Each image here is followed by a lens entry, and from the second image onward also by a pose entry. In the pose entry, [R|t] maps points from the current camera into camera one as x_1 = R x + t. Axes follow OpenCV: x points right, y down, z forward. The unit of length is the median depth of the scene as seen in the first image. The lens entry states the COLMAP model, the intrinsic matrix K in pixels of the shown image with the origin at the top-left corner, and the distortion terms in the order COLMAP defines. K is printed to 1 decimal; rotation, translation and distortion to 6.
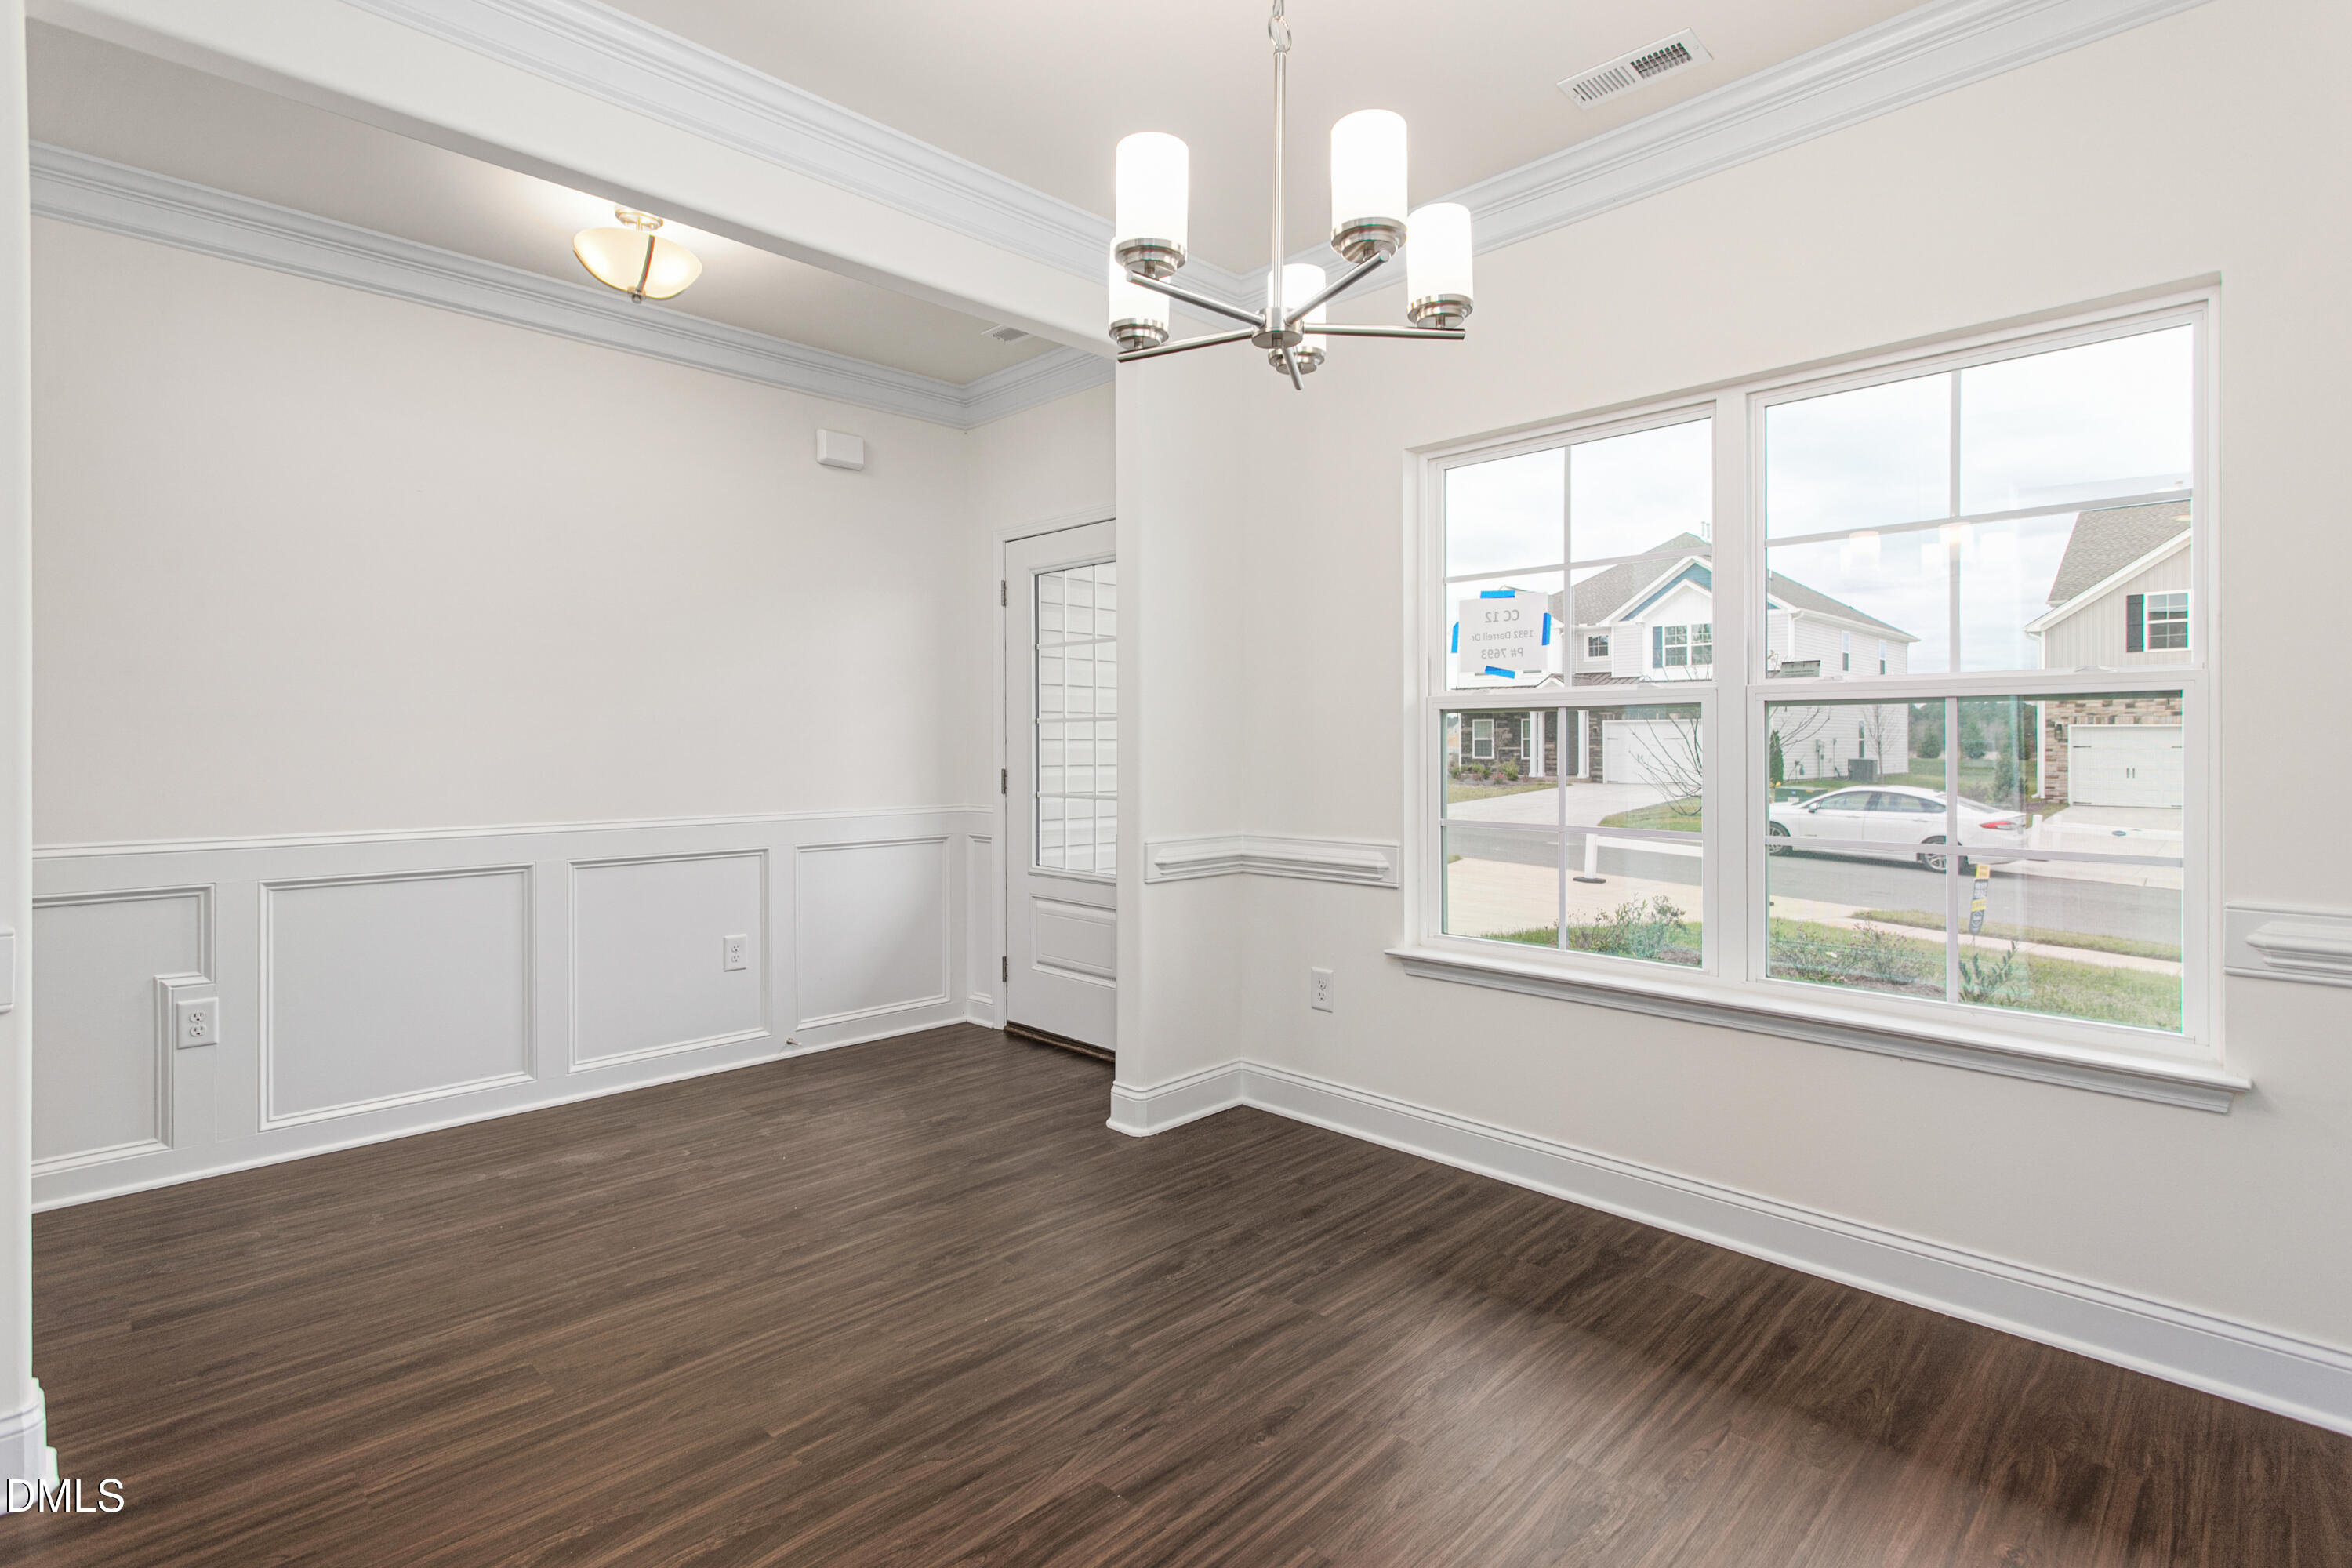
lens RADIAL K [[1143.4, 0, 1164.0], [0, 1143.4, 734.6], [0, 0, 1]] dist [-0.002575, 0.001638]
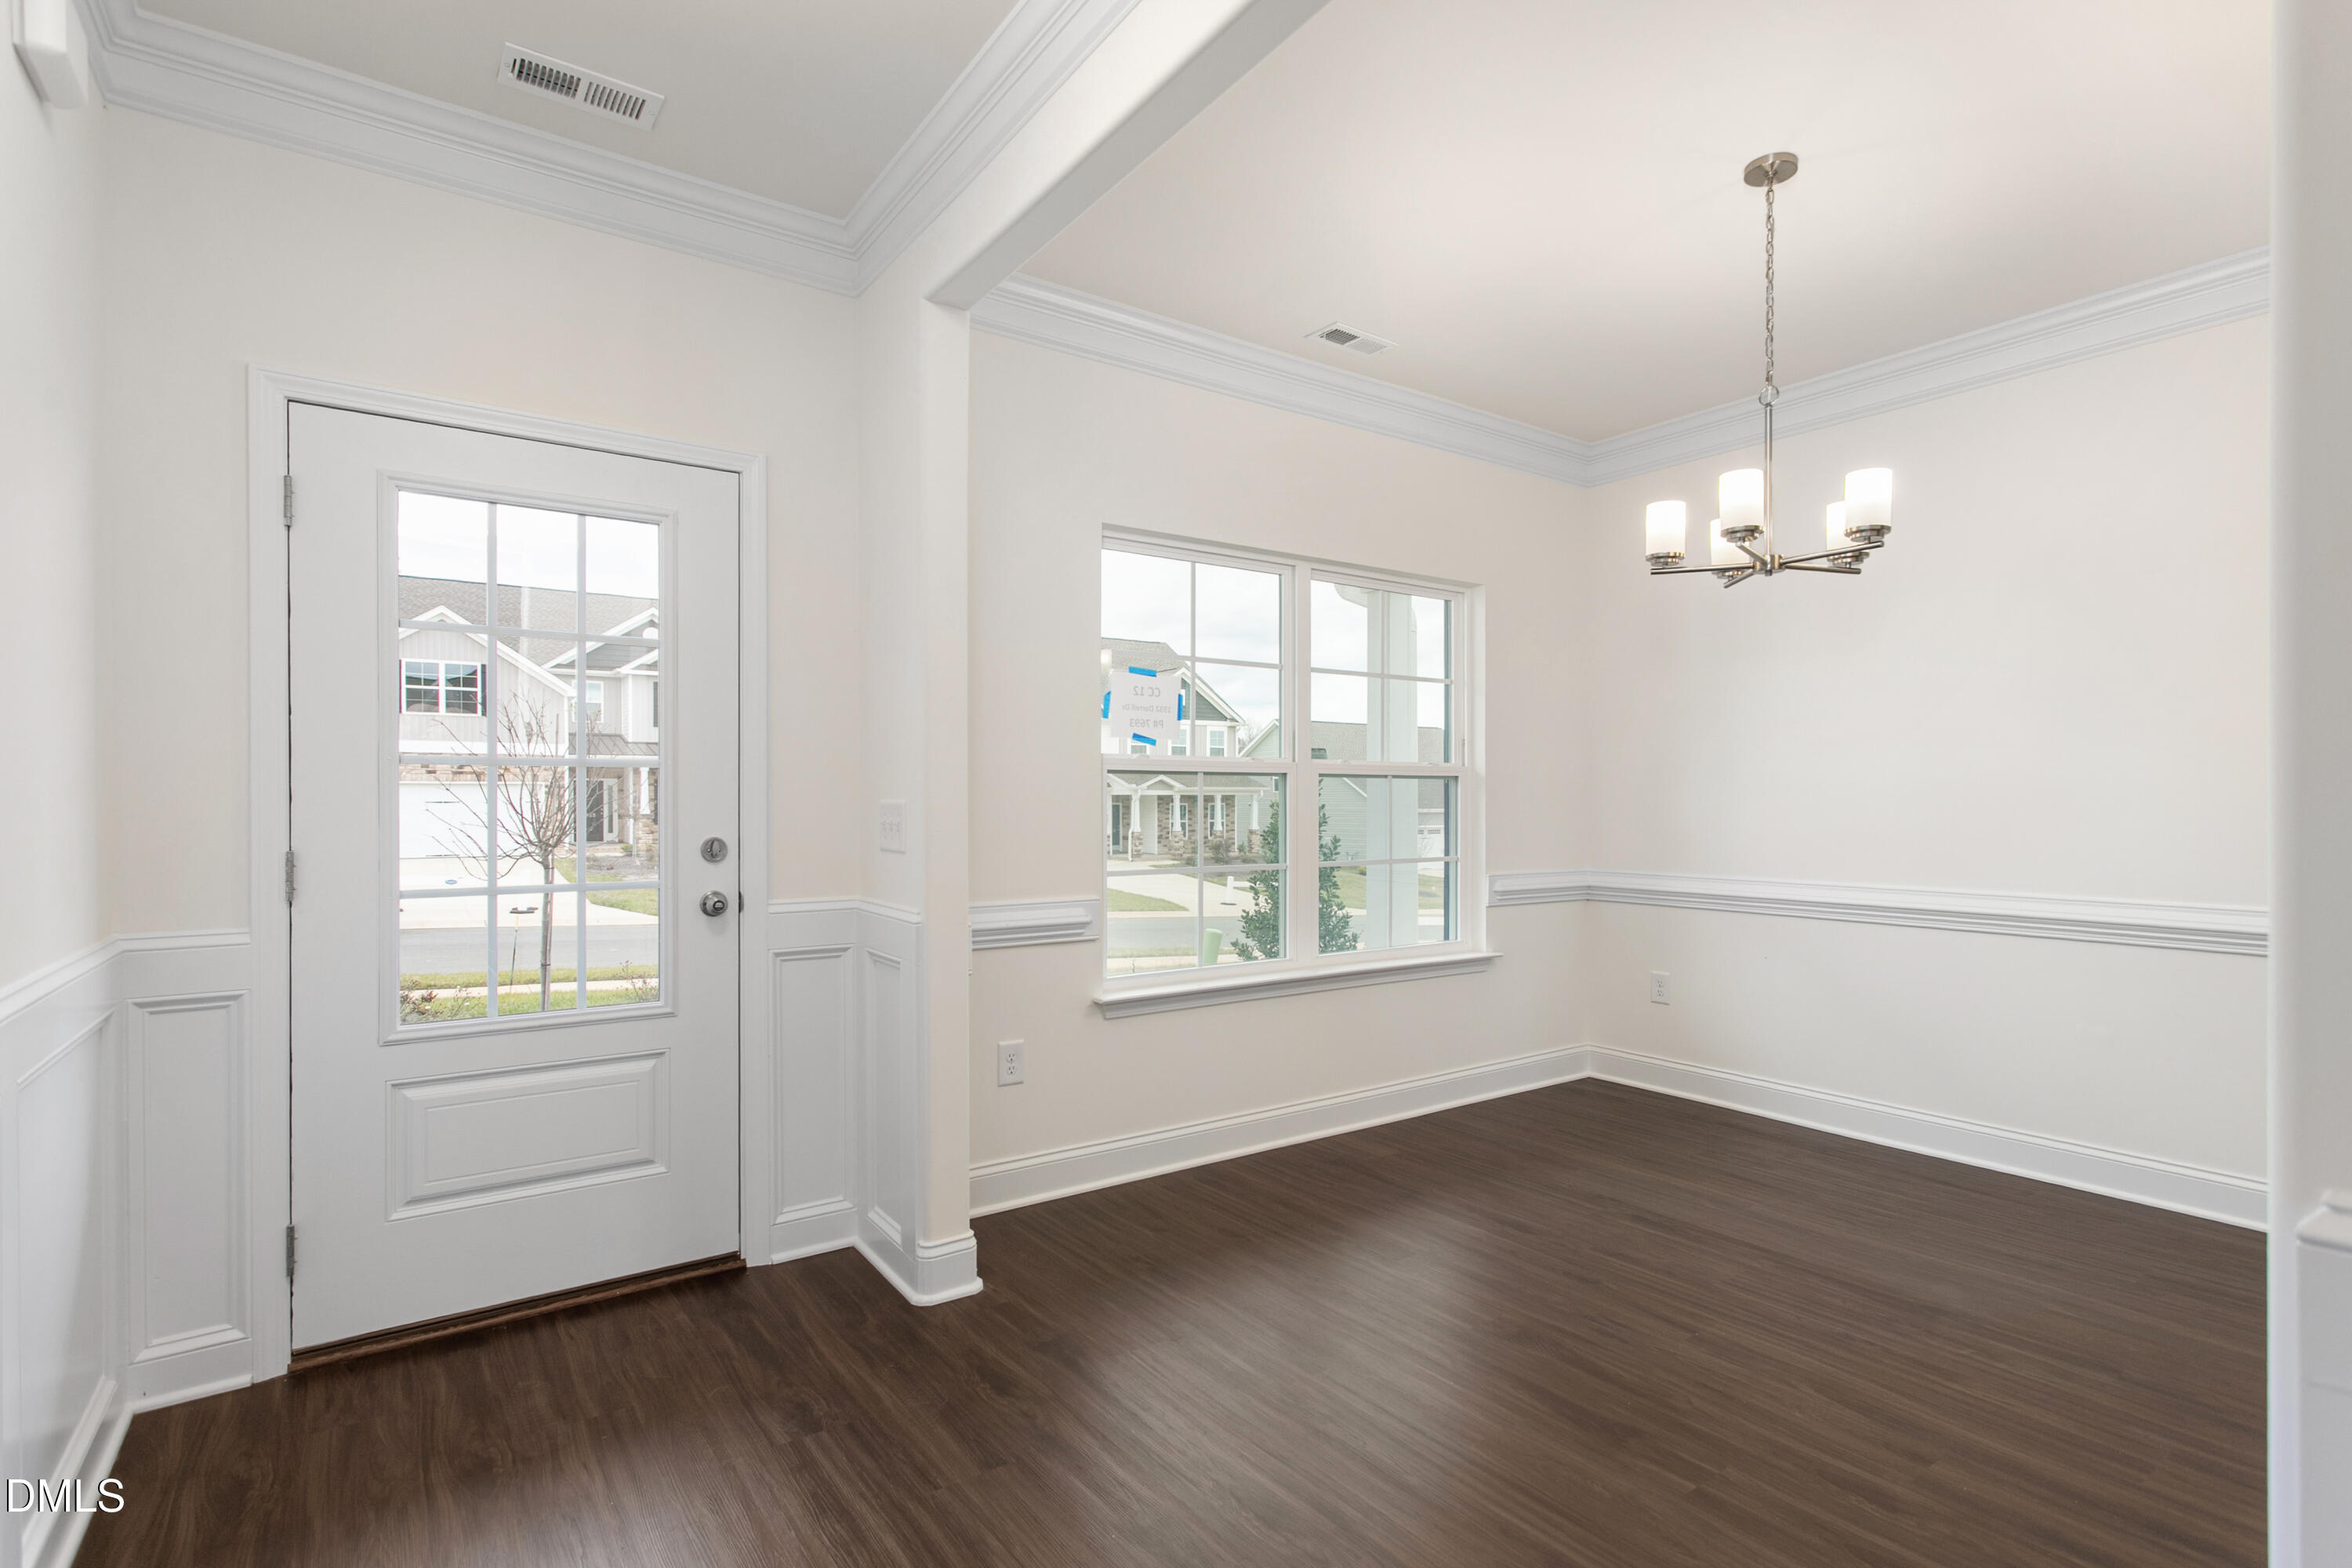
lens RADIAL K [[1143.4, 0, 1214.5], [0, 1143.4, 800.7], [0, 0, 1]] dist [-0.002575, 0.001638]
pose [[0.149193, -0.002686, 0.988804, -0.836572], [-0.007099, 0.999968, 0.003788, 0.002057], [-0.988783, -0.007585, 0.149169, 0.757996]]
